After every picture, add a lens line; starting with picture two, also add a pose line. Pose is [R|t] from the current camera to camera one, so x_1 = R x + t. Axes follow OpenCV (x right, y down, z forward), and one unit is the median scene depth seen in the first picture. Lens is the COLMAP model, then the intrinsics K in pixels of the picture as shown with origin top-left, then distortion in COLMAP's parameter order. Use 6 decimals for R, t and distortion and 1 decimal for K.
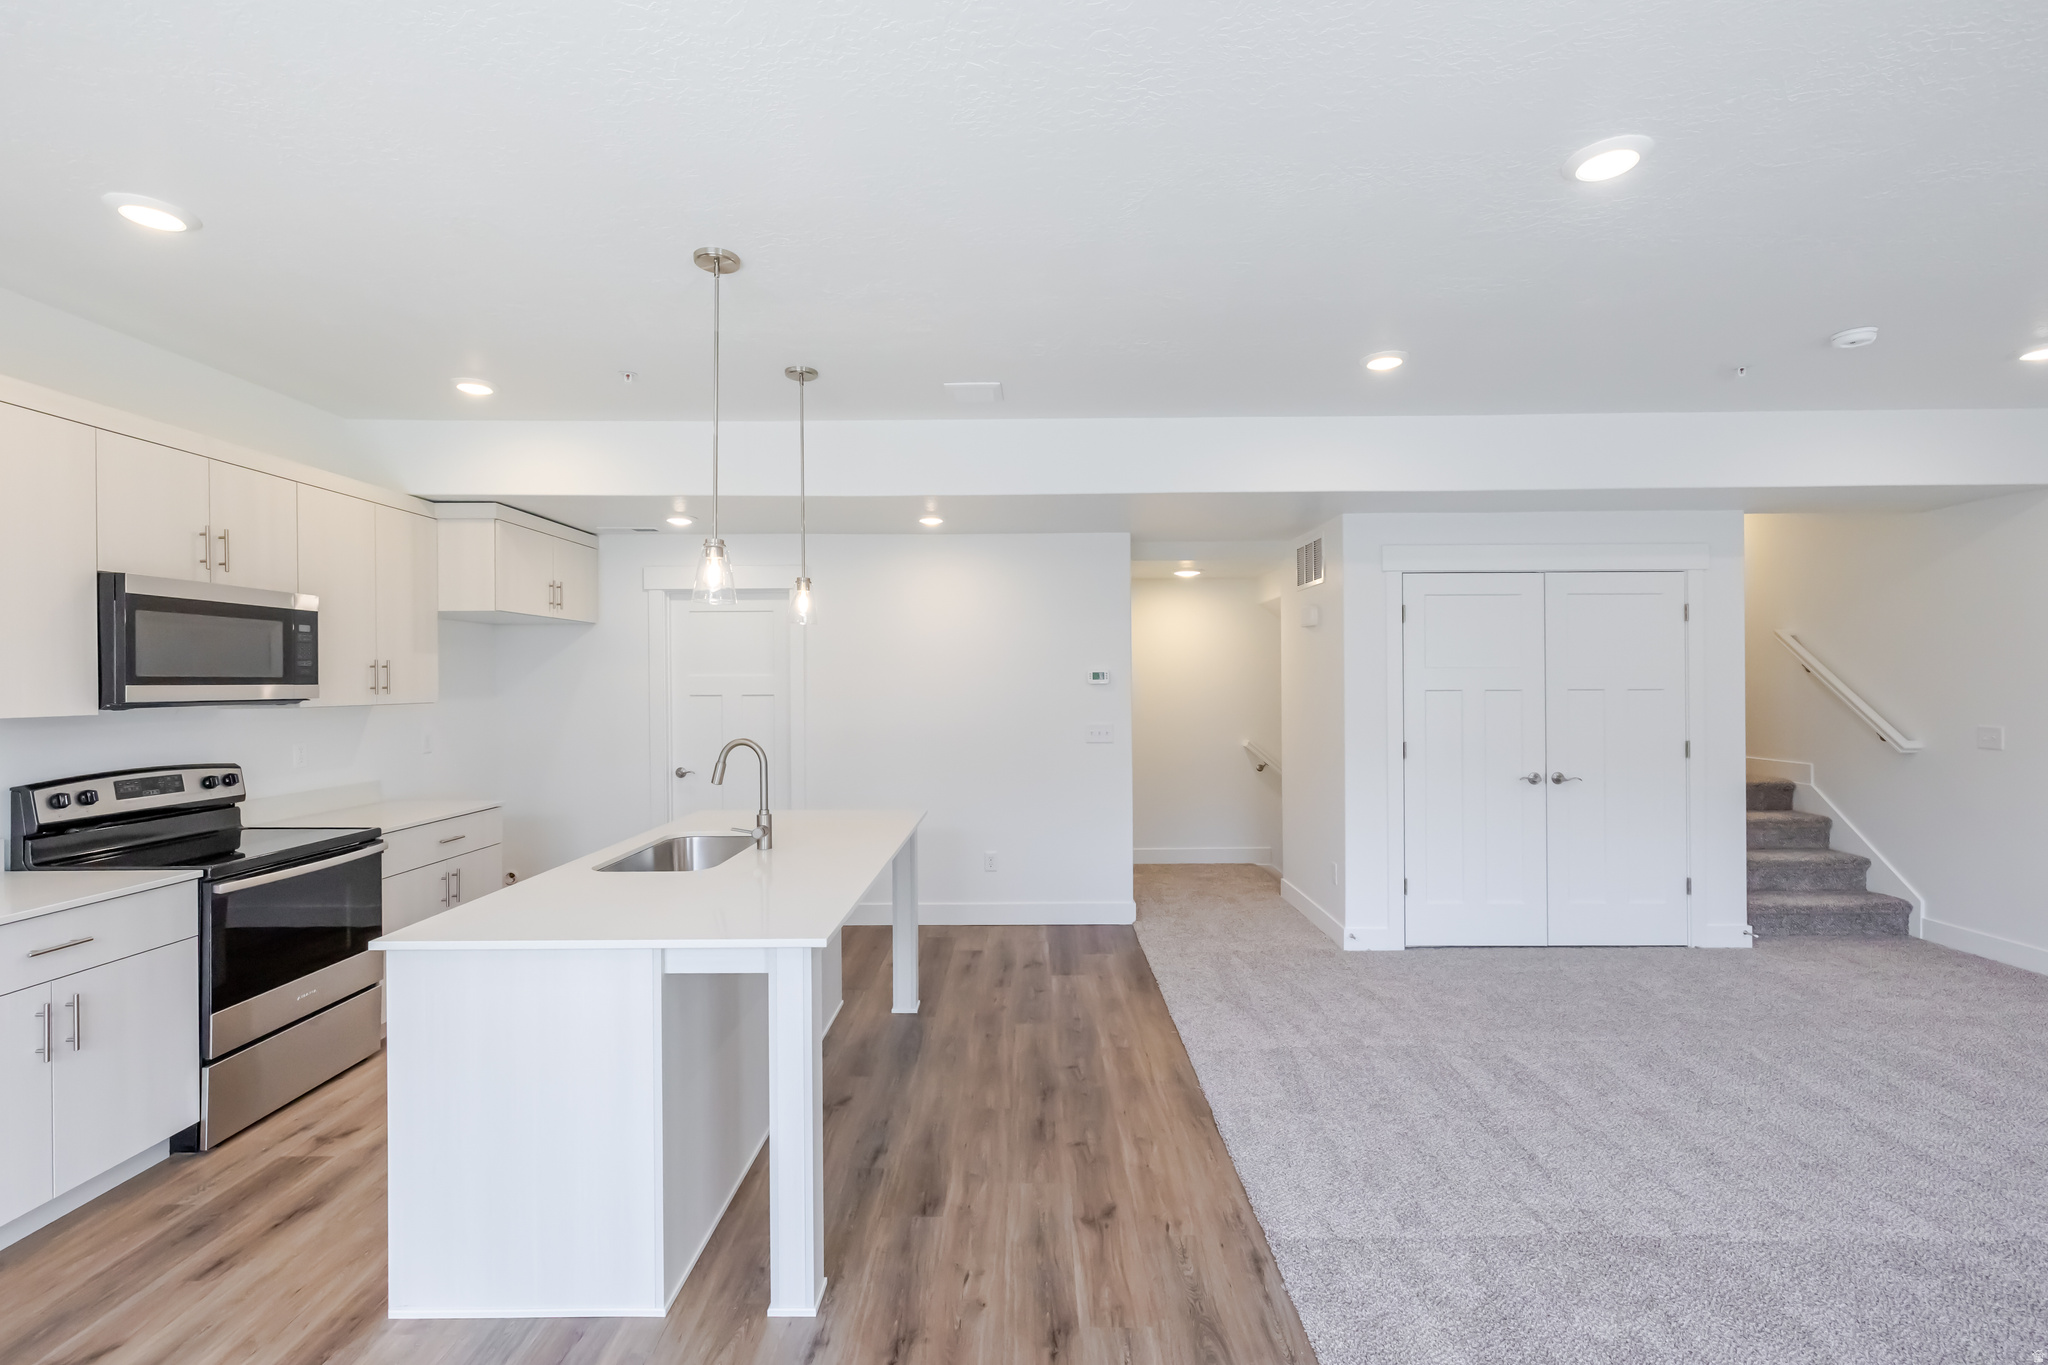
lens RADIAL K [[882.5, 0, 1024.0], [0, 882.5, 682.5], [0, 0, 1]] dist [0.000041, -0.000273]
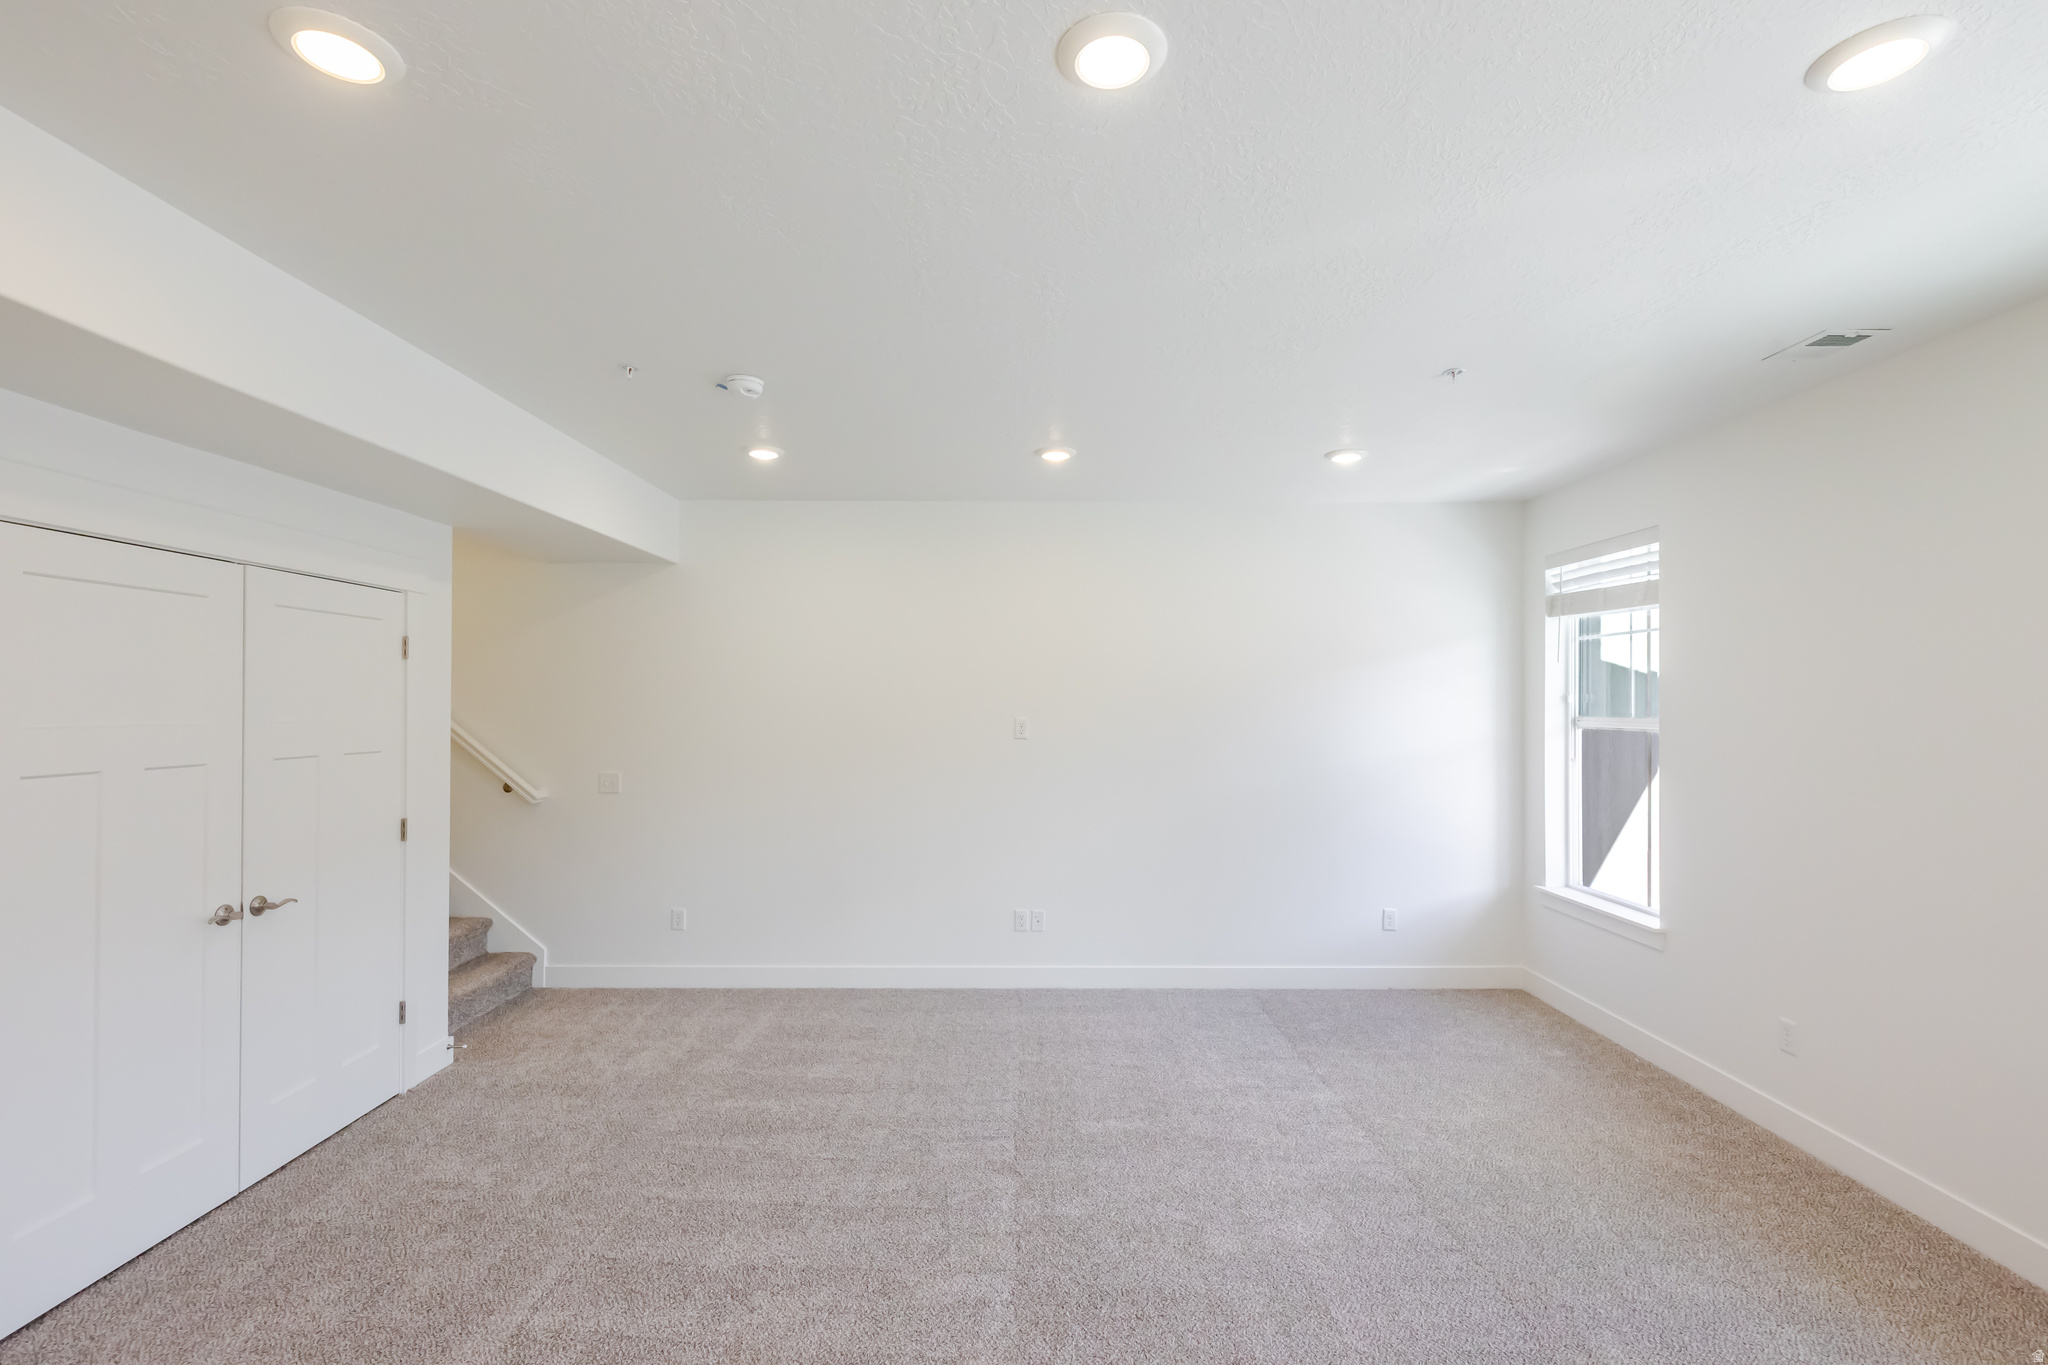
lens RADIAL K [[913.7, 0, 1022.6], [0, 913.7, 694.5], [0, 0, 1]] dist [0.000927, 0.000169]
pose [[-0.007253, 0.014709, 0.999866, -0.024346], [0.001180, 0.999891, -0.014700, -0.021889], [-0.999973, 0.001073, -0.007269, 0.384798]]
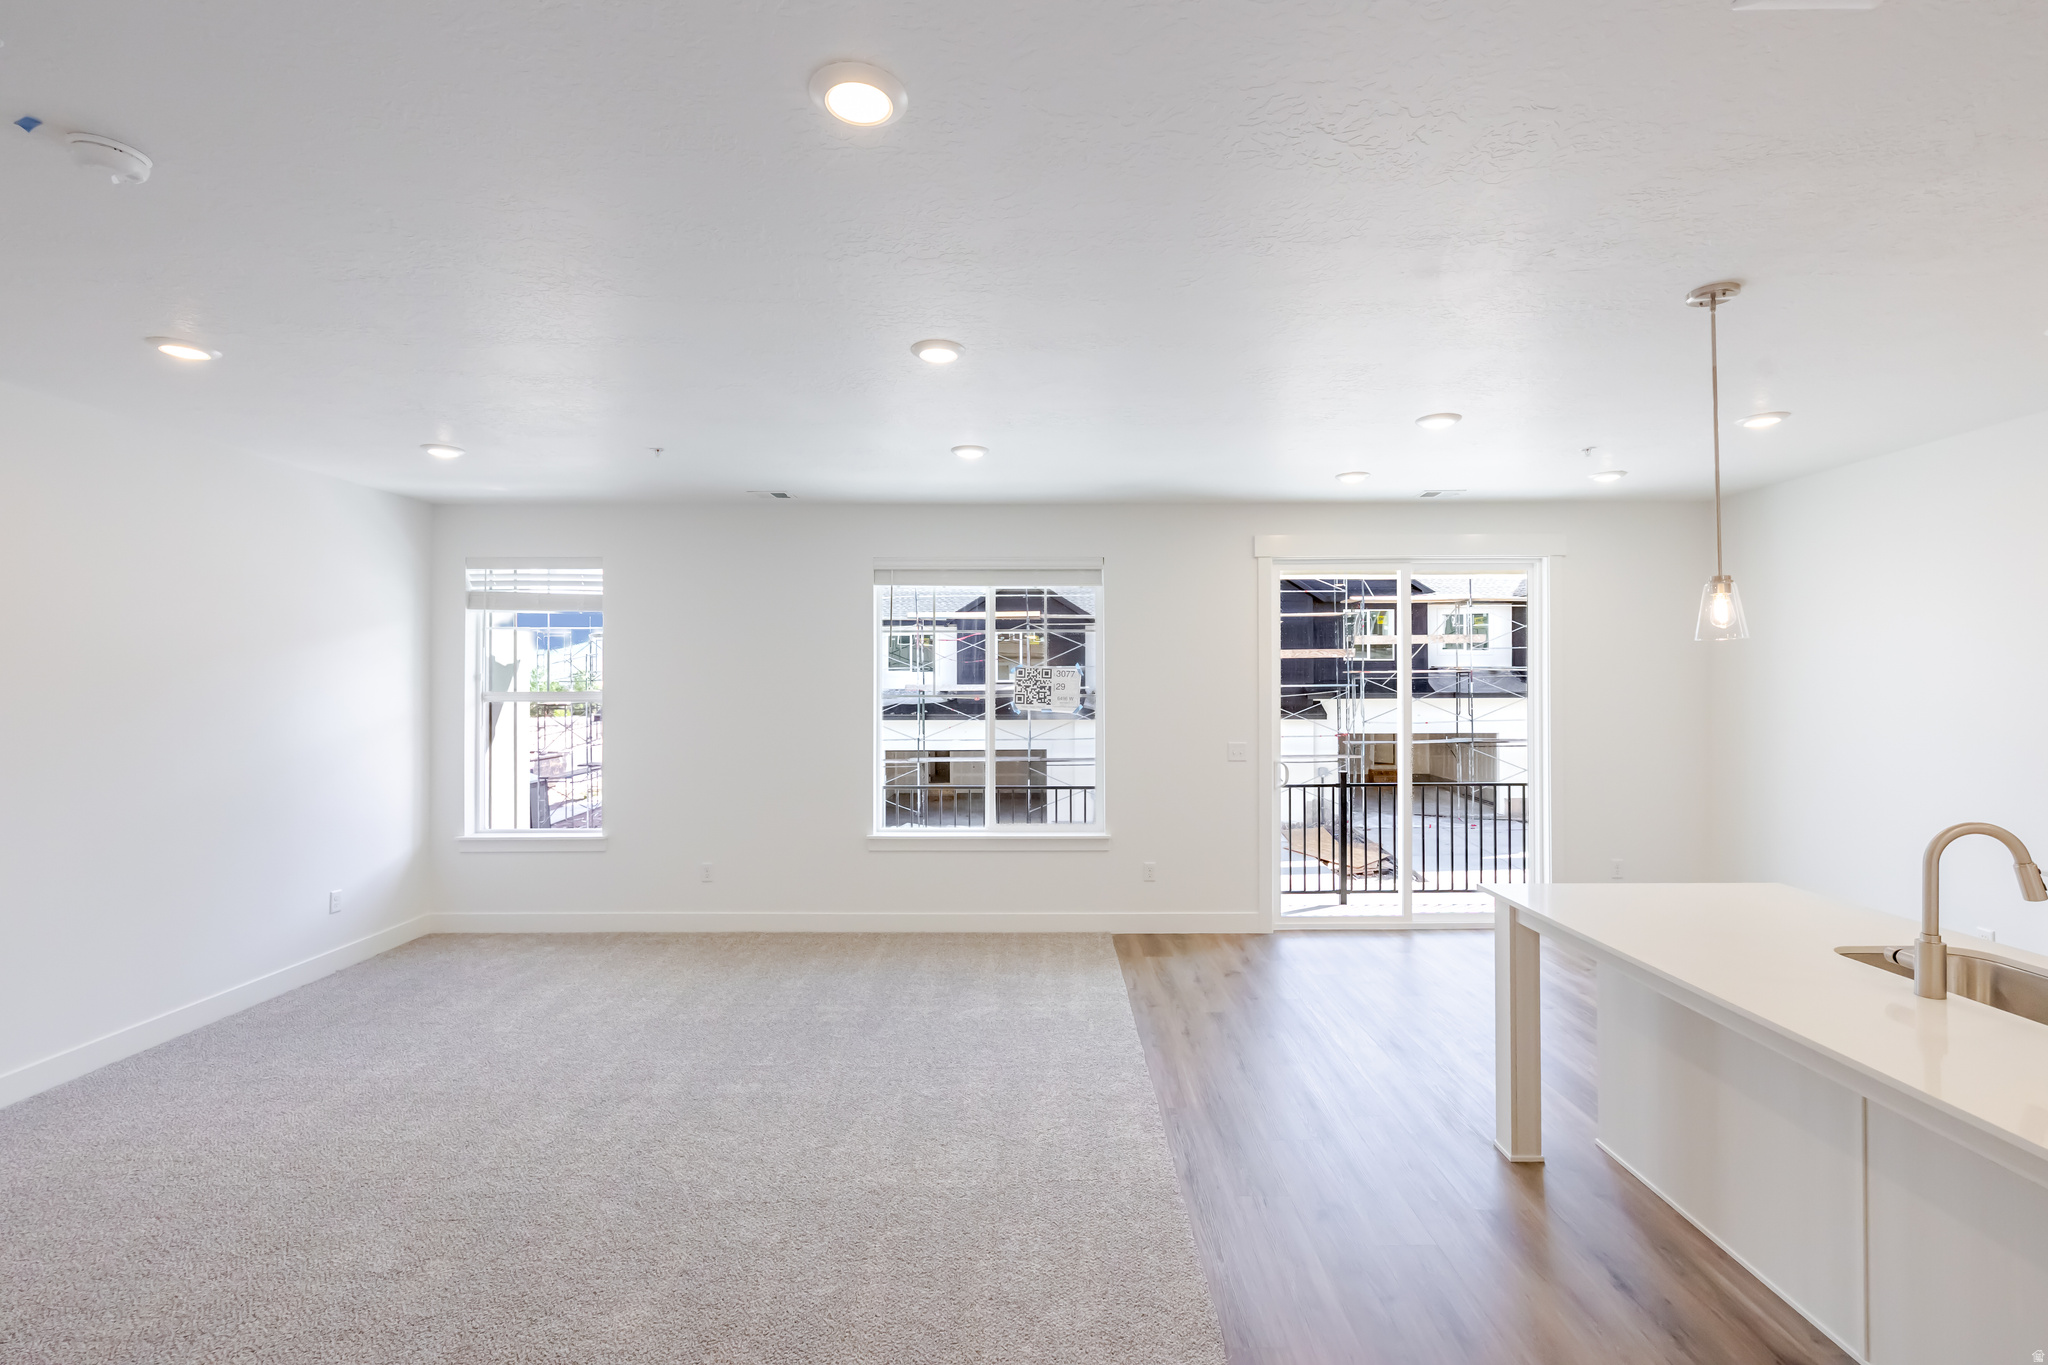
lens RADIAL K [[882.5, 0, 1024.0], [0, 882.5, 682.5], [0, 0, 1]] dist [0.000041, -0.000273]
pose [[-0.999746, 0.012705, 0.018637, 0.178040], [0.012823, 0.999898, 0.006239, -0.022399], [-0.018556, 0.006476, -0.999807, 0.840844]]
